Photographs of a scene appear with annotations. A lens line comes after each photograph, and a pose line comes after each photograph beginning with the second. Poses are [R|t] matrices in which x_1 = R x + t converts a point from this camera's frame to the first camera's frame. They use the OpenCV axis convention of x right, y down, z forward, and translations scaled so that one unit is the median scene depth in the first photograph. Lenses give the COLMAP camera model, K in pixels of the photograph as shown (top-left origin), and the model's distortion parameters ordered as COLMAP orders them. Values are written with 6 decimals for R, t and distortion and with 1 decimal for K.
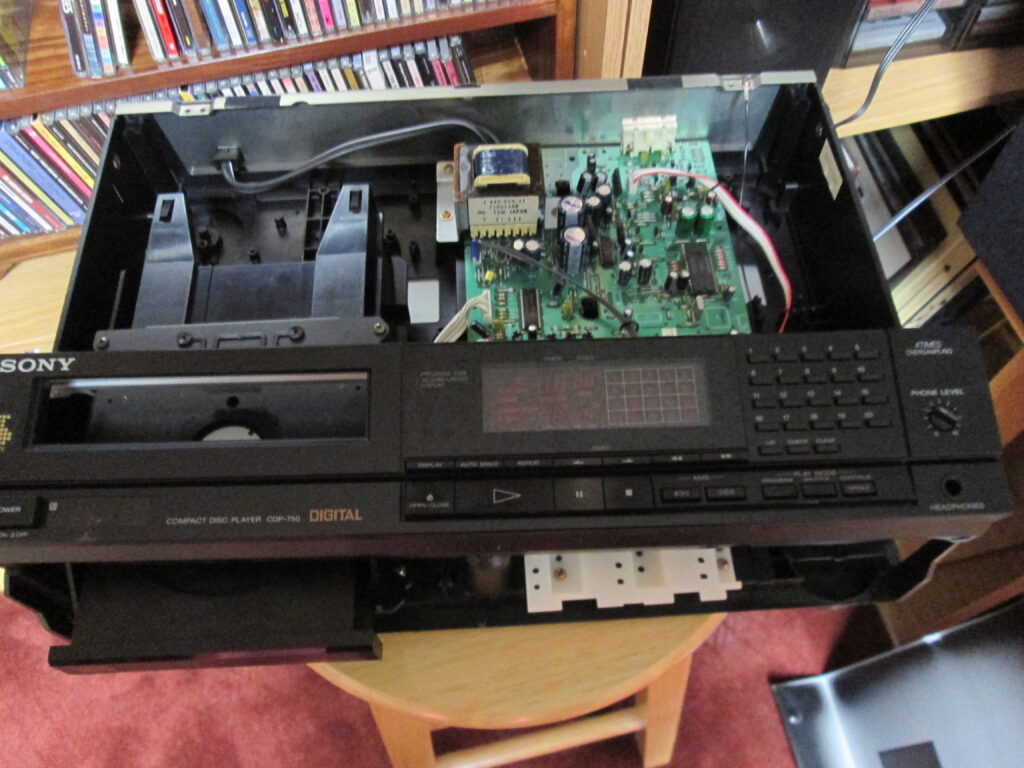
lens RADIAL K [[848.6, 0, 512.0], [0, 848.6, 384.0], [0, 0, 1]] dist [-0.010332, -0.142919]
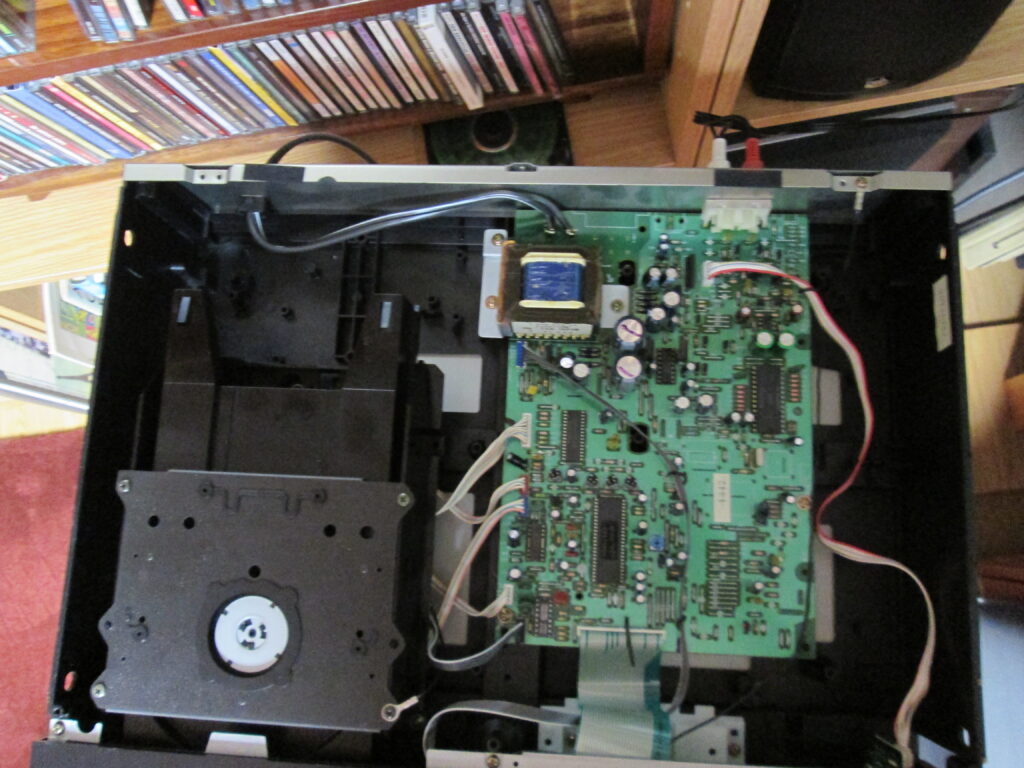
lens RADIAL K [[844.5, 0, 512.0], [0, 844.5, 384.0], [0, 0, 1]] dist [0.009616, -0.147389]
pose [[0.992445, 0.083989, -0.089432, 0.031059], [-0.051362, 0.946415, 0.318842, -0.409904], [0.111419, -0.311840, 0.943579, 0.134112]]
